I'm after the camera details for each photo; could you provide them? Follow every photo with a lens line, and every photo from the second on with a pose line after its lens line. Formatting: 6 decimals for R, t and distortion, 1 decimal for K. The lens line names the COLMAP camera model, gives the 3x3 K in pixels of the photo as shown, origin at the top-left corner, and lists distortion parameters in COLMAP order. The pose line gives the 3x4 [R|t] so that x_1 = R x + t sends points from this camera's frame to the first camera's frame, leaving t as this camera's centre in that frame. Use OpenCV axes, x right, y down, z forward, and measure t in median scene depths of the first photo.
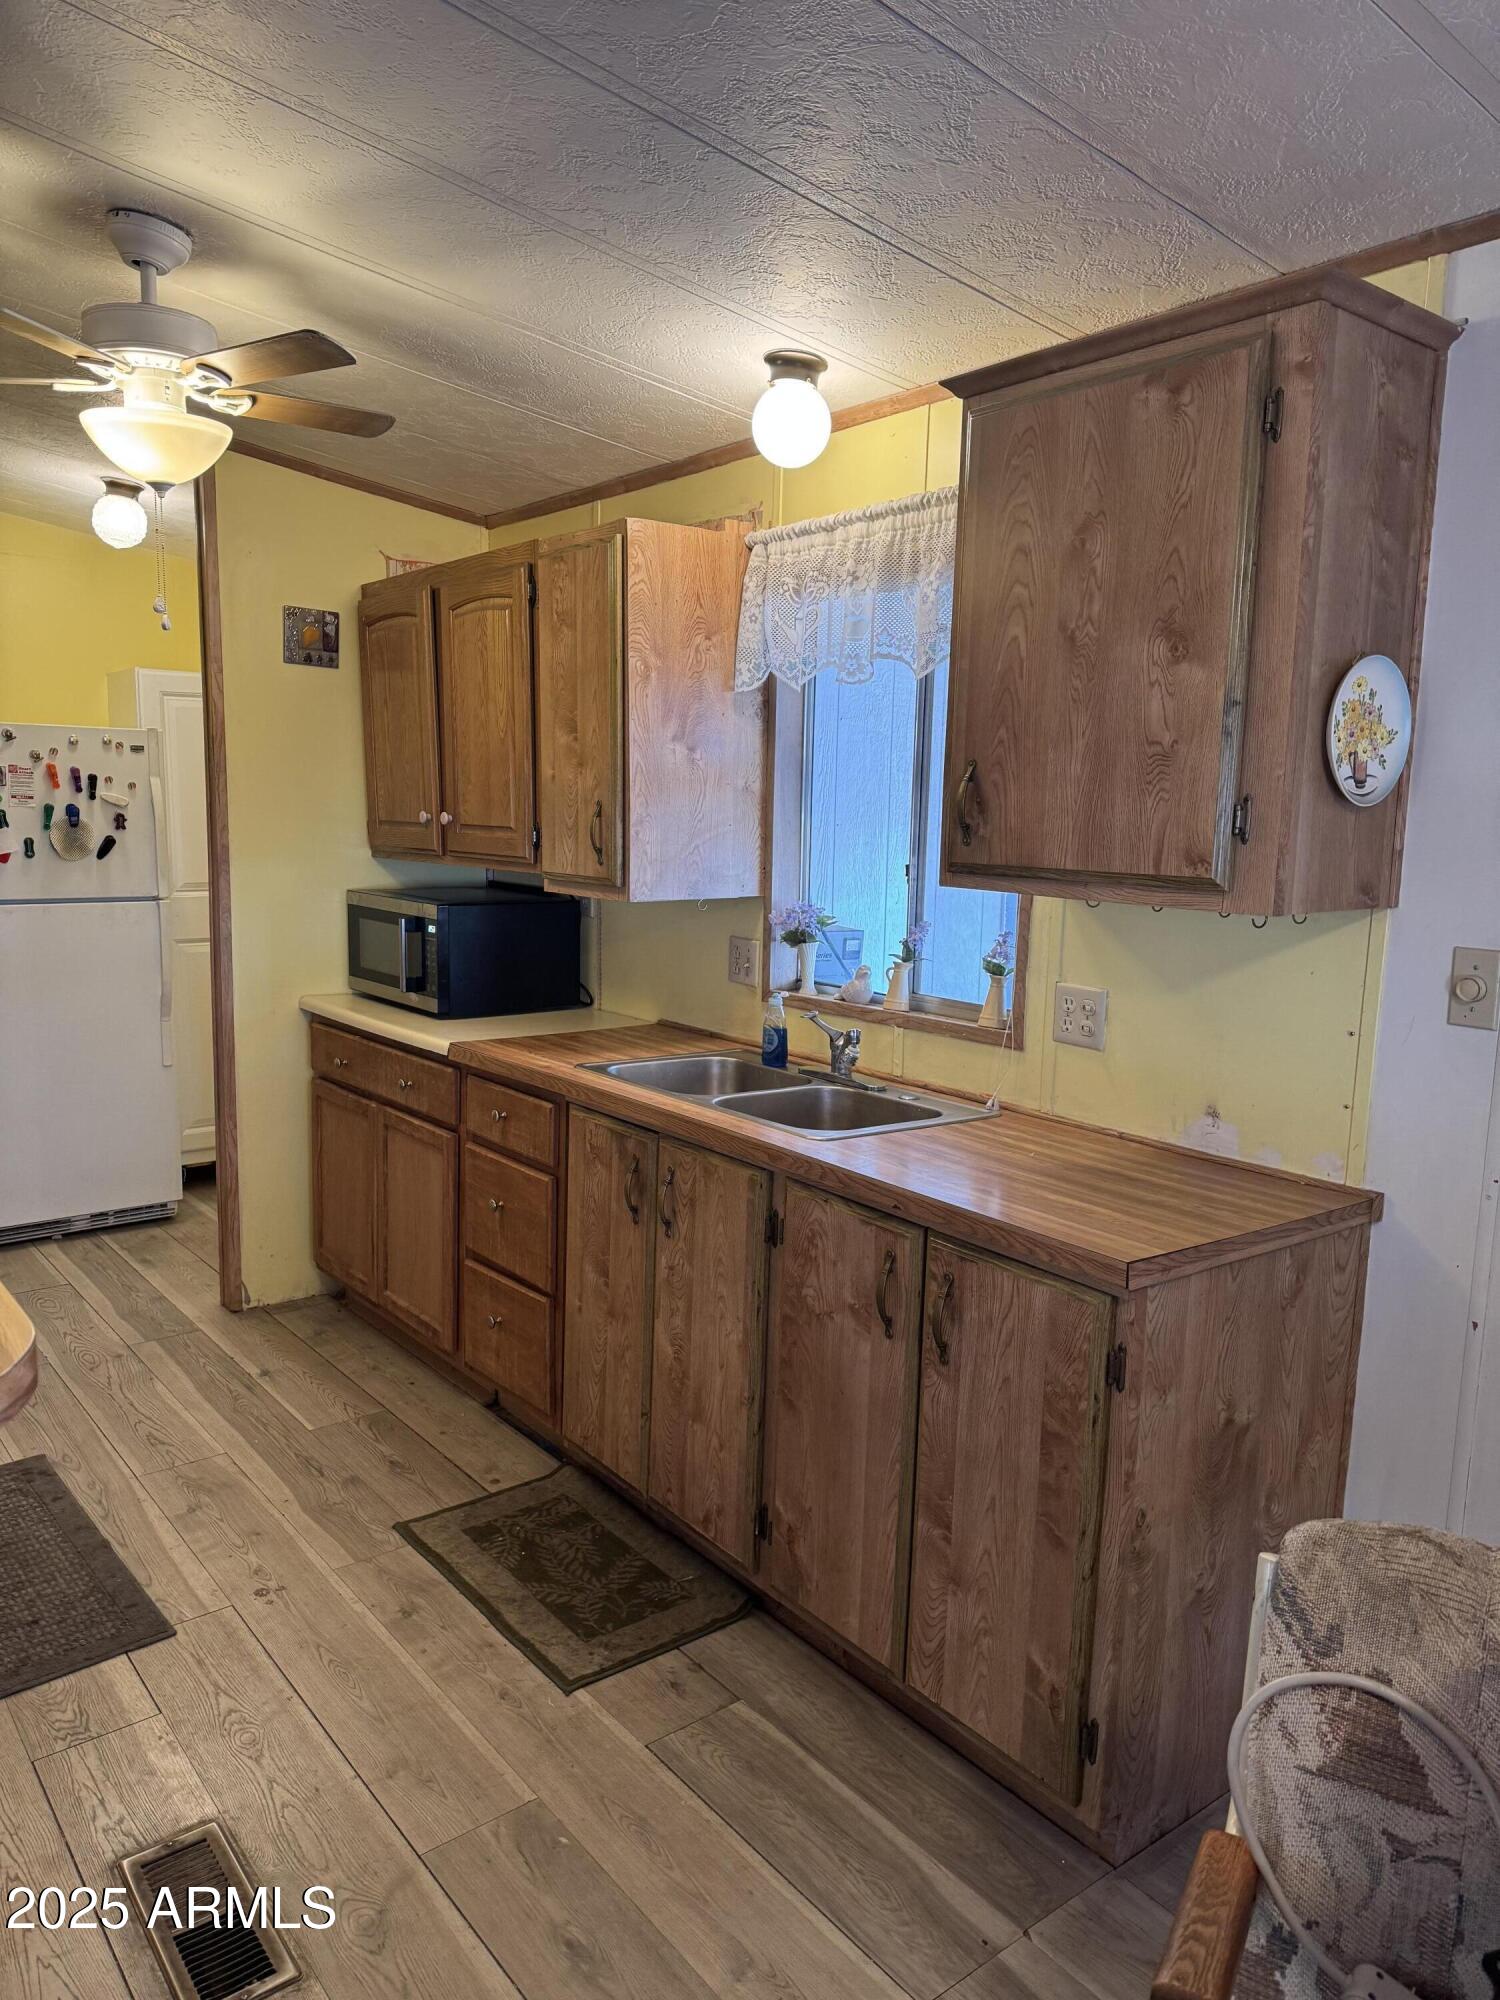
lens RADIAL K [[1419.4, 0, 750.0], [0, 1419.4, 1000.0], [0, 0, 1]] dist [0.175892, -0.333343]
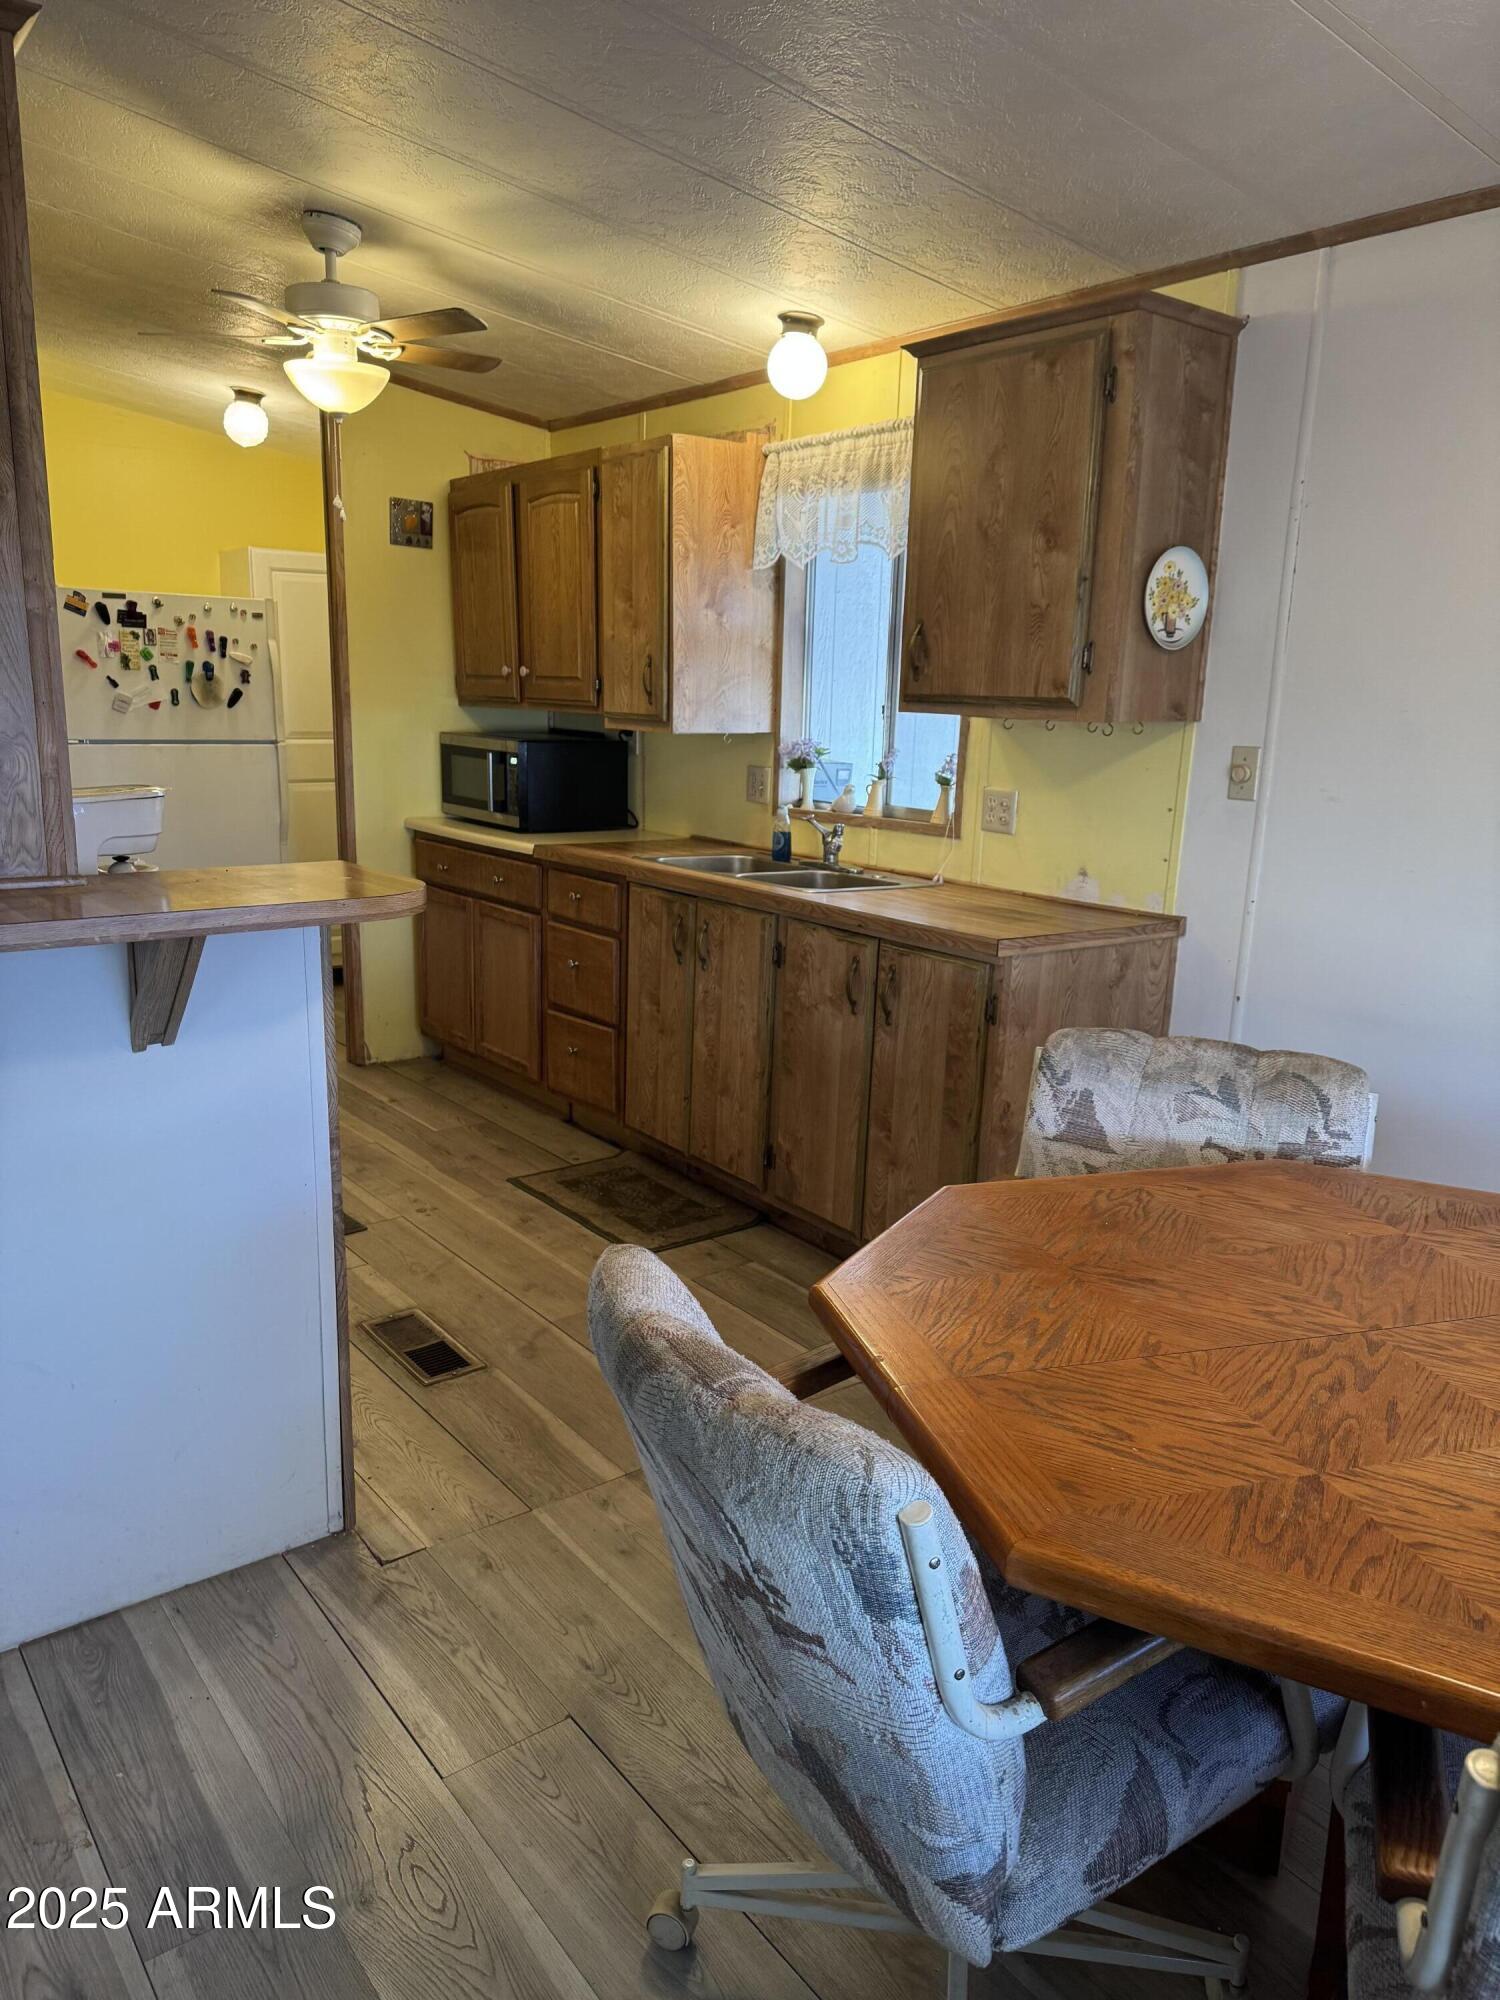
lens RADIAL K [[1410.5, 0, 755.2], [0, 1410.5, 1002.5], [0, 0, 1]] dist [0.191044, -0.396701]
pose [[0.999963, 0.007161, -0.004680, -0.000018], [-0.006760, 0.996715, 0.080710, 0.086884], [0.005243, -0.080676, 0.996727, -0.397228]]
